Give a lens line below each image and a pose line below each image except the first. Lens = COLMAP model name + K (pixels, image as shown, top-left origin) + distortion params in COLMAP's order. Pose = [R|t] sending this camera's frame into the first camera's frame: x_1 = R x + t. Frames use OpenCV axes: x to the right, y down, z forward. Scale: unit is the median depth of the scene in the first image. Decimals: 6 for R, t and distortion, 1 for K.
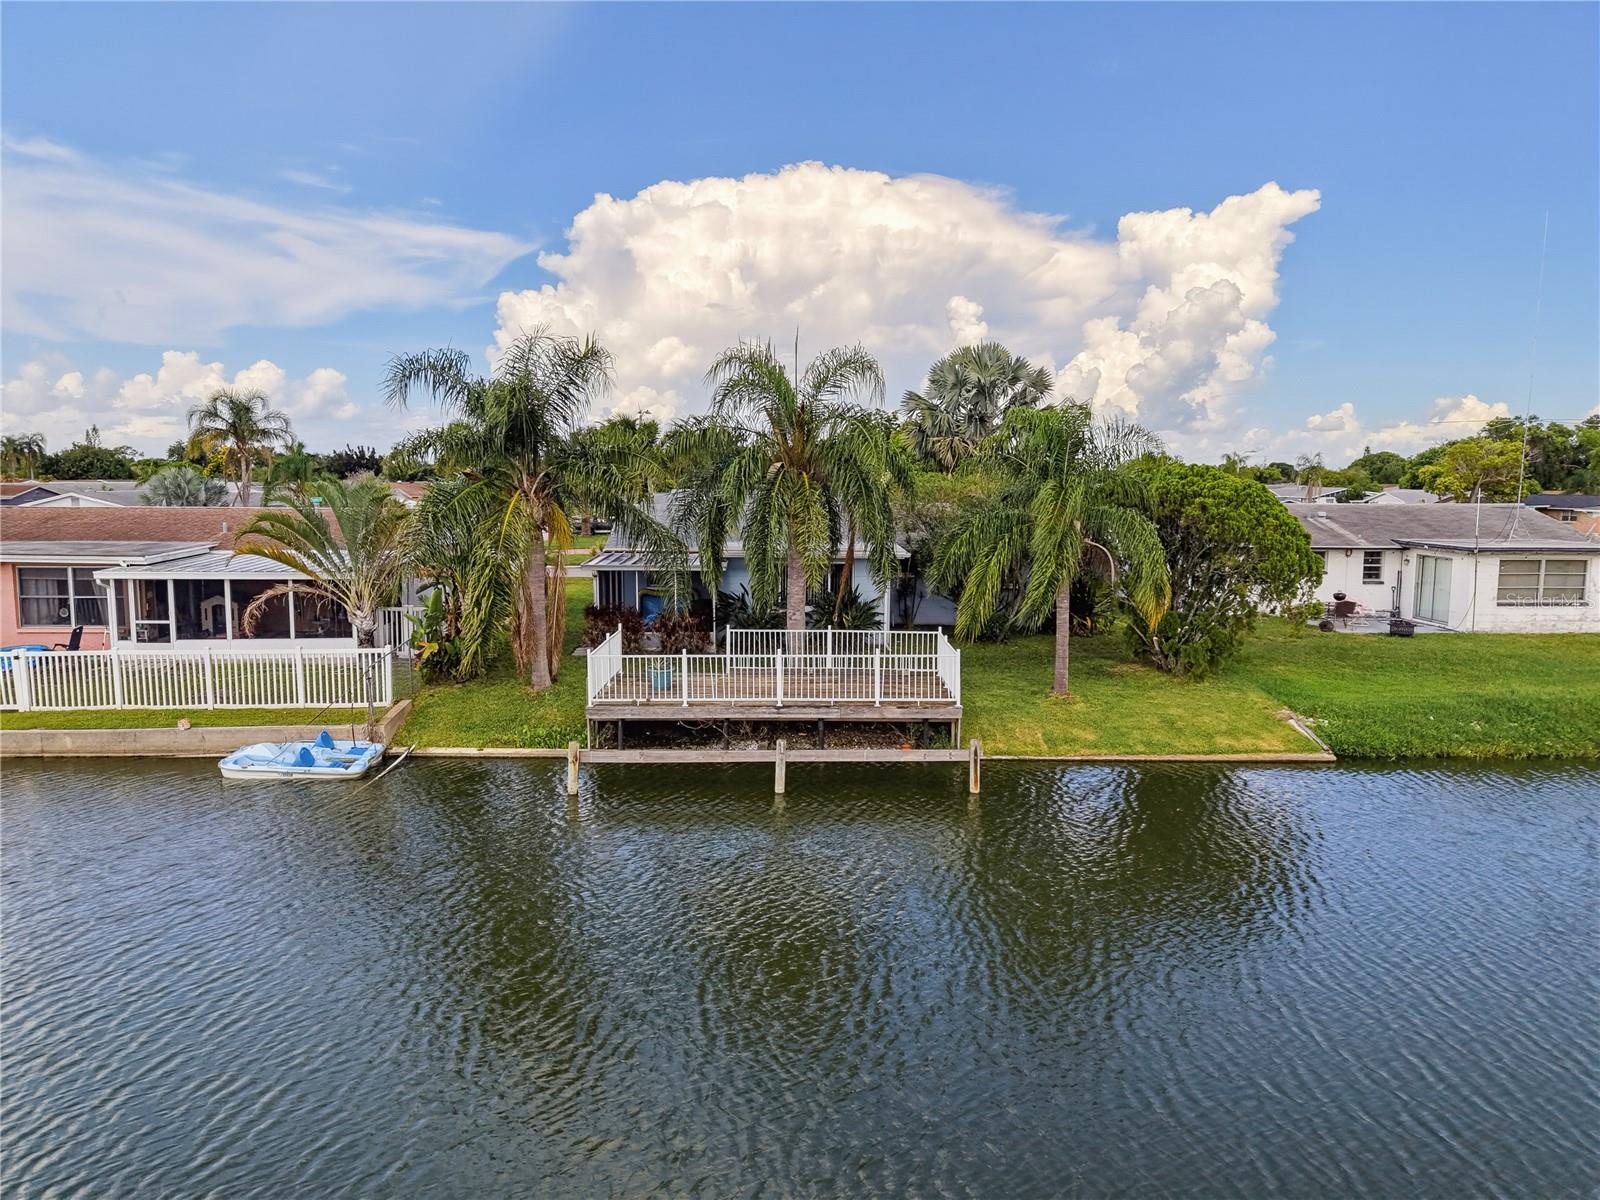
lens RADIAL K [[1105.0, 0, 800.0], [0, 1105.0, 600.0], [0, 0, 1]] dist [0.044293, -0.001636]
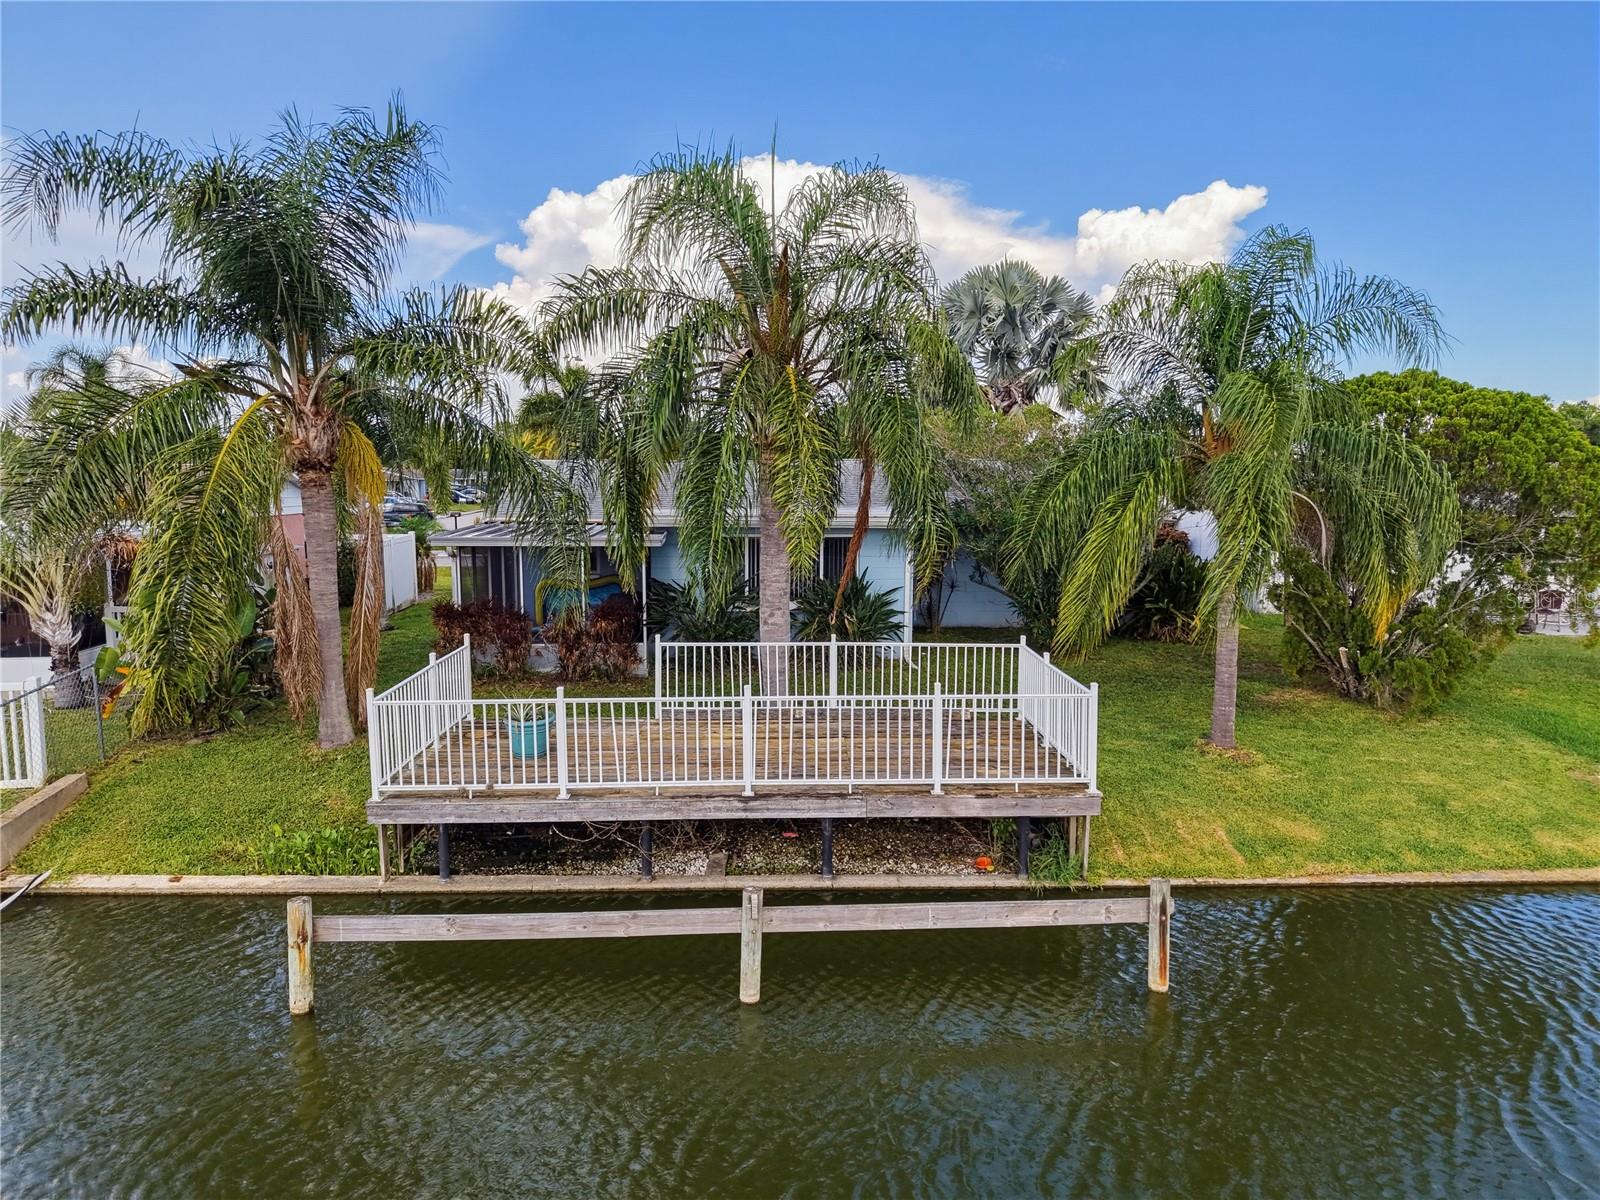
lens RADIAL K [[1089.9, 0, 794.2], [0, 1089.9, 600.1], [0, 0, 1]] dist [0.055897, -0.075692]
pose [[0.999493, -0.005684, 0.031334, -0.011288], [0.005508, 0.999969, 0.005700, 0.001797], [-0.031366, -0.005525, 0.999493, 0.436201]]
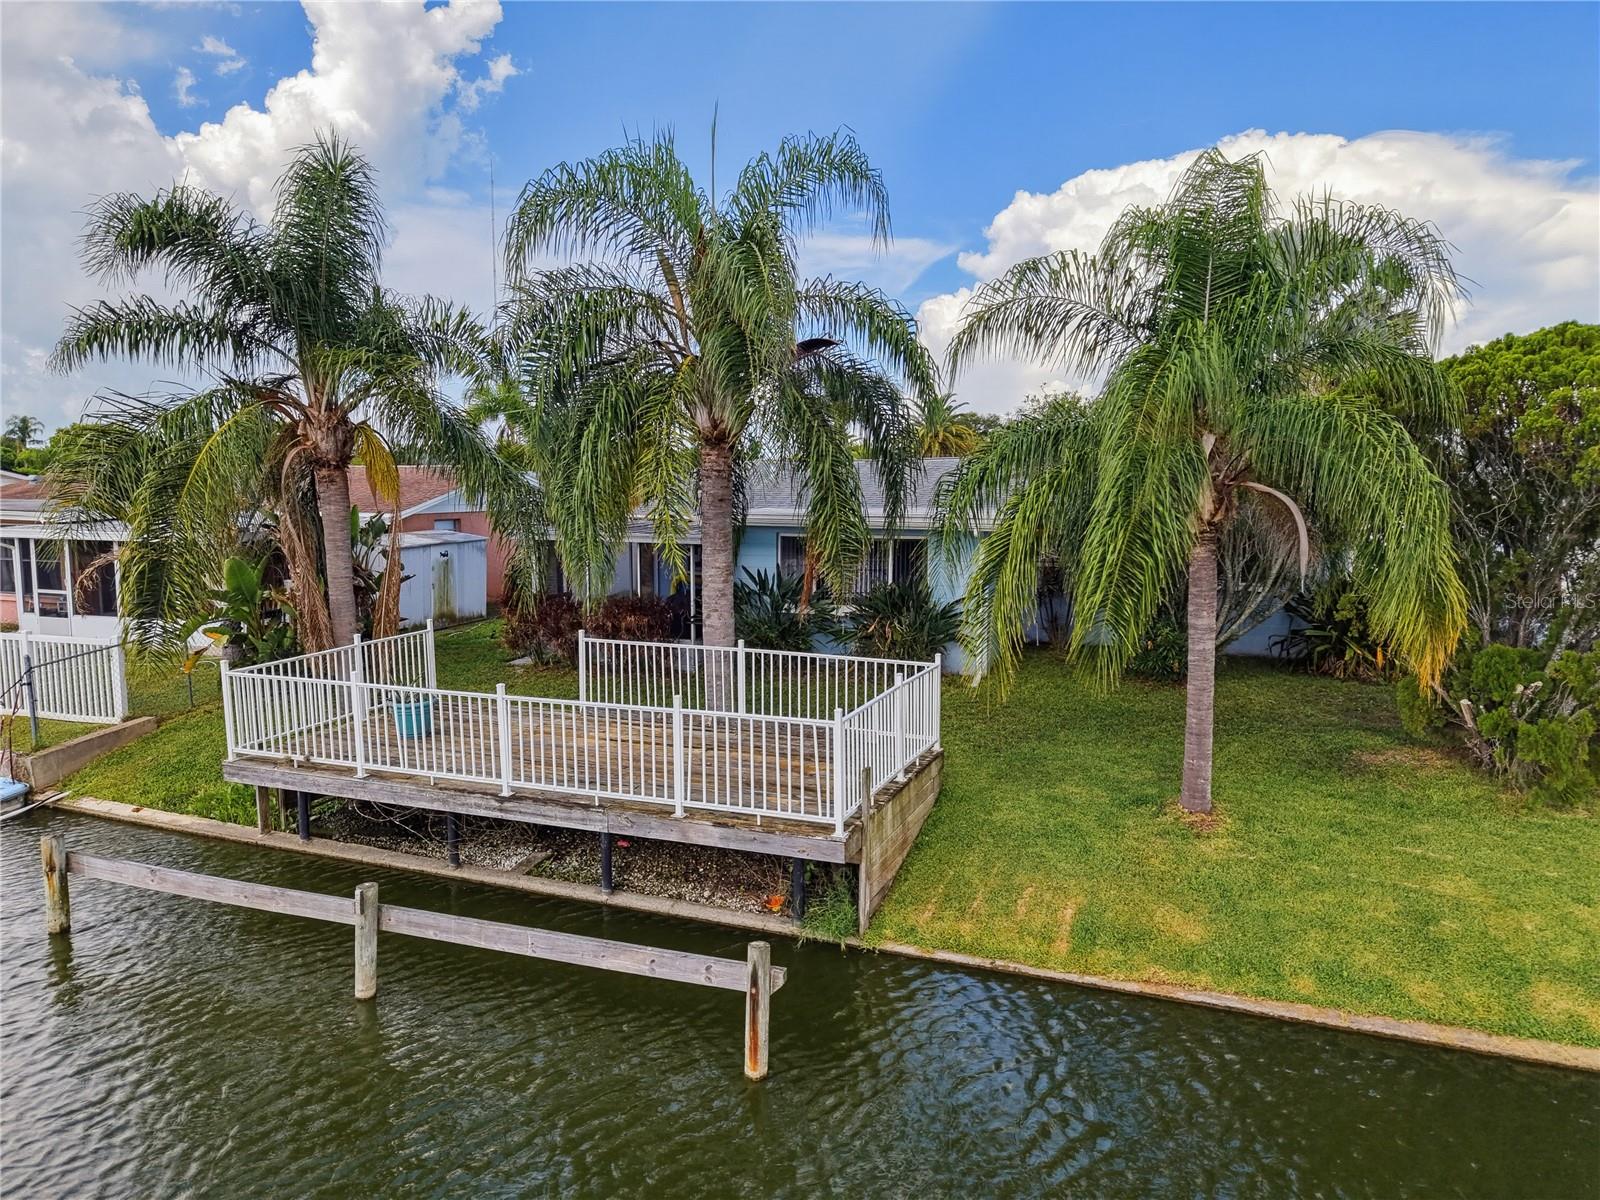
lens RADIAL K [[1099.8, 0, 785.7], [0, 1099.8, 589.5], [0, 0, 1]] dist [0.008571, -0.003634]
pose [[0.927109, 0.035190, -0.373136, 0.253777], [-0.037716, 0.999288, 0.000532, -0.002745], [0.372890, 0.013580, 0.927776, 0.515473]]
